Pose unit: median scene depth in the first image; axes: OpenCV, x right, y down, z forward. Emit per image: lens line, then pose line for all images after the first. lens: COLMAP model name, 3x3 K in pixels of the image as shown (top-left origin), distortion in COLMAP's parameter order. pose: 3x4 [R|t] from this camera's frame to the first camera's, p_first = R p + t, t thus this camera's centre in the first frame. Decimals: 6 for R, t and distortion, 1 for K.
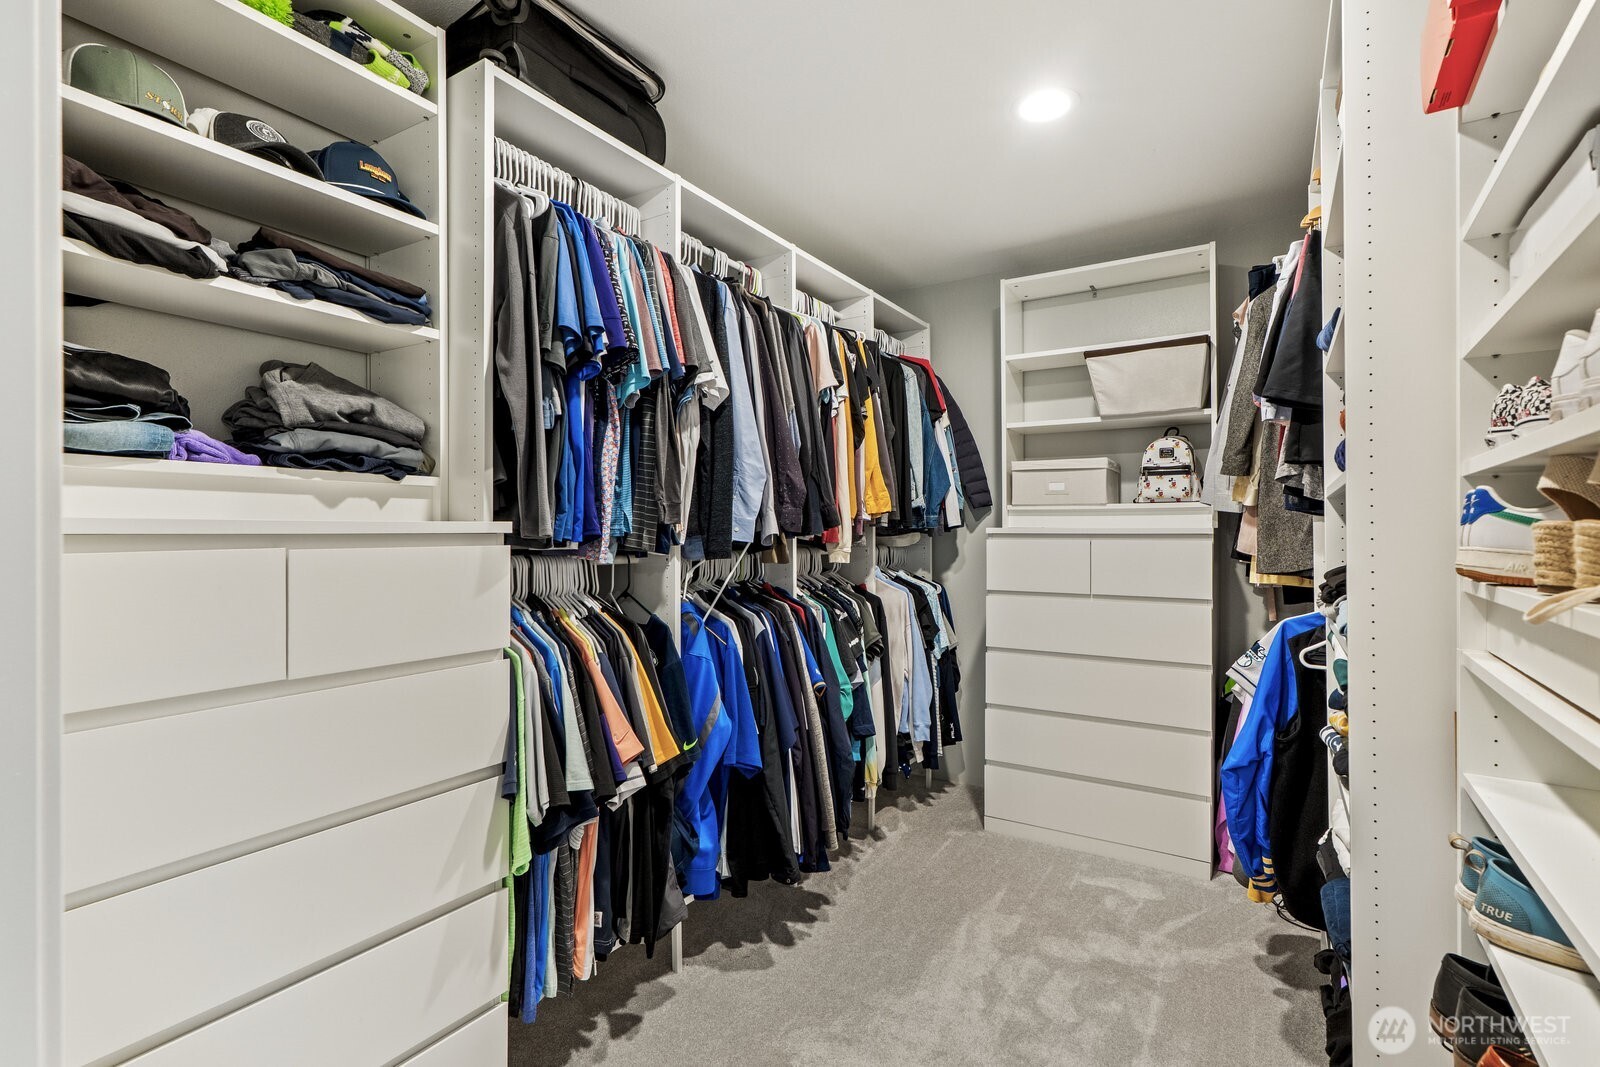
lens RADIAL K [[746.1, 0, 797.2], [0, 746.1, 533.5], [0, 0, 1]] dist [0.005698, 0.000609]
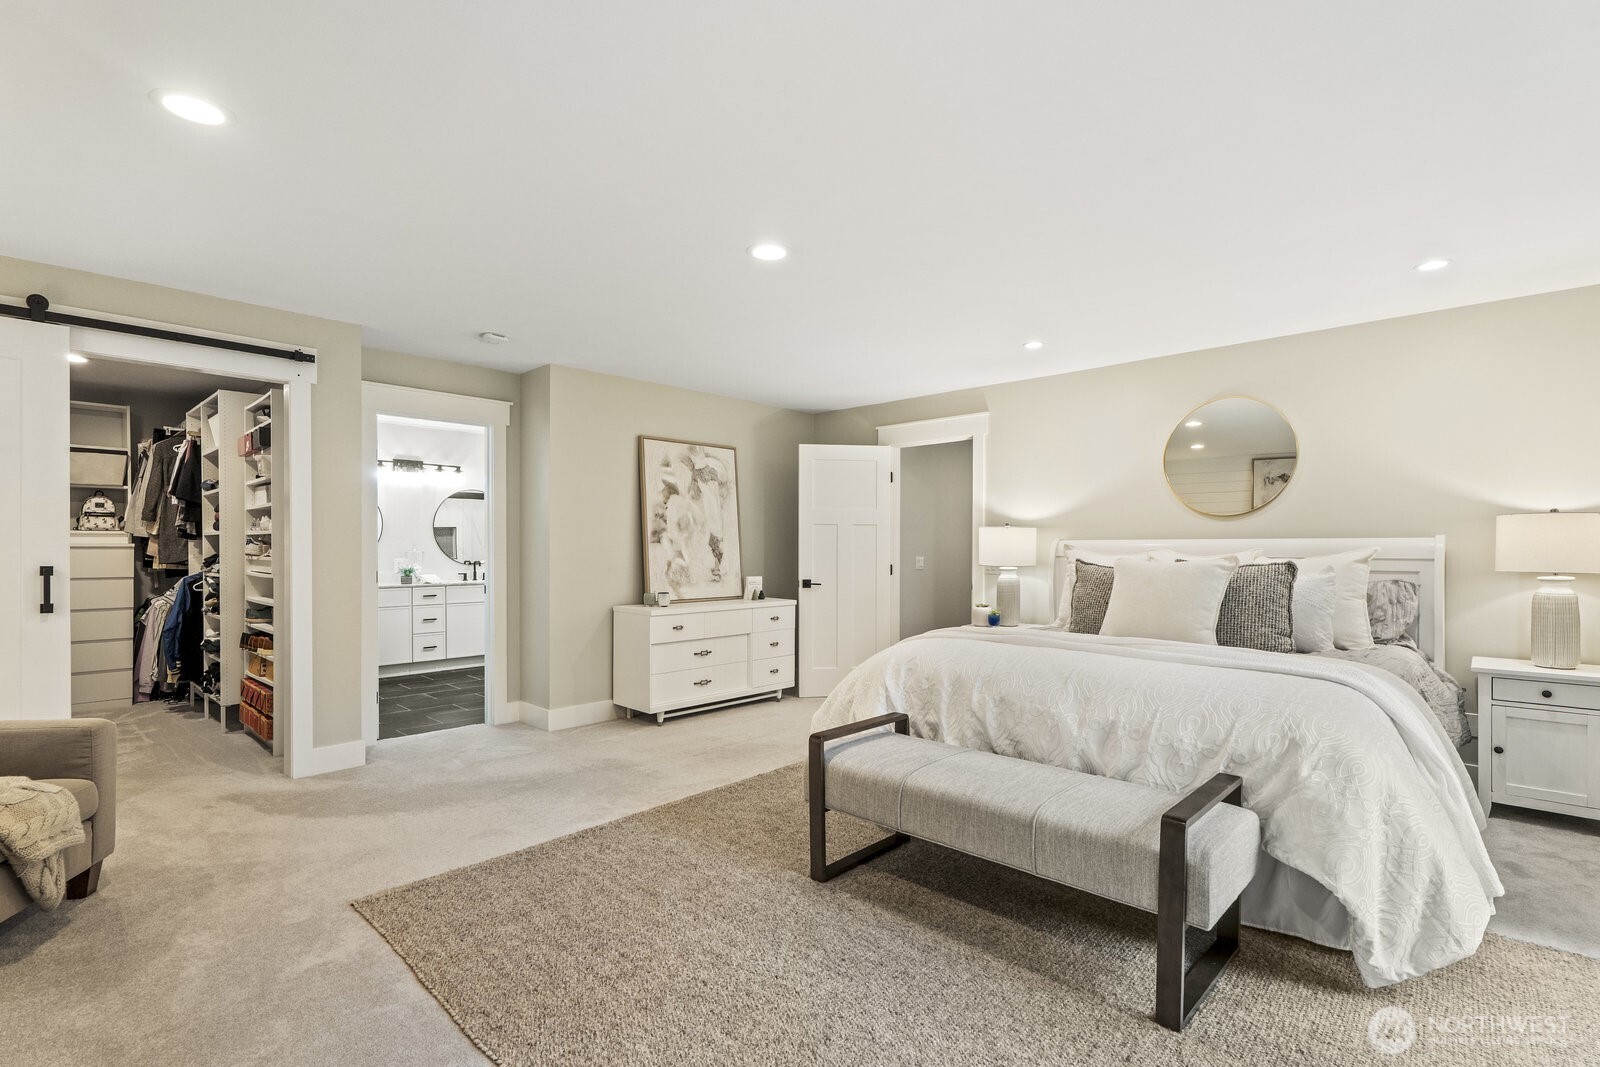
lens RADIAL K [[746.1, 0, 796.5], [0, 746.1, 540.6], [0, 0, 1]] dist [0.005698, 0.000609]
pose [[0.189868, 0.001745, 0.981808, -1.203013], [-0.000401, 0.999998, -0.001700, -0.014232], [-0.981810, -0.000071, 0.189869, -1.288992]]
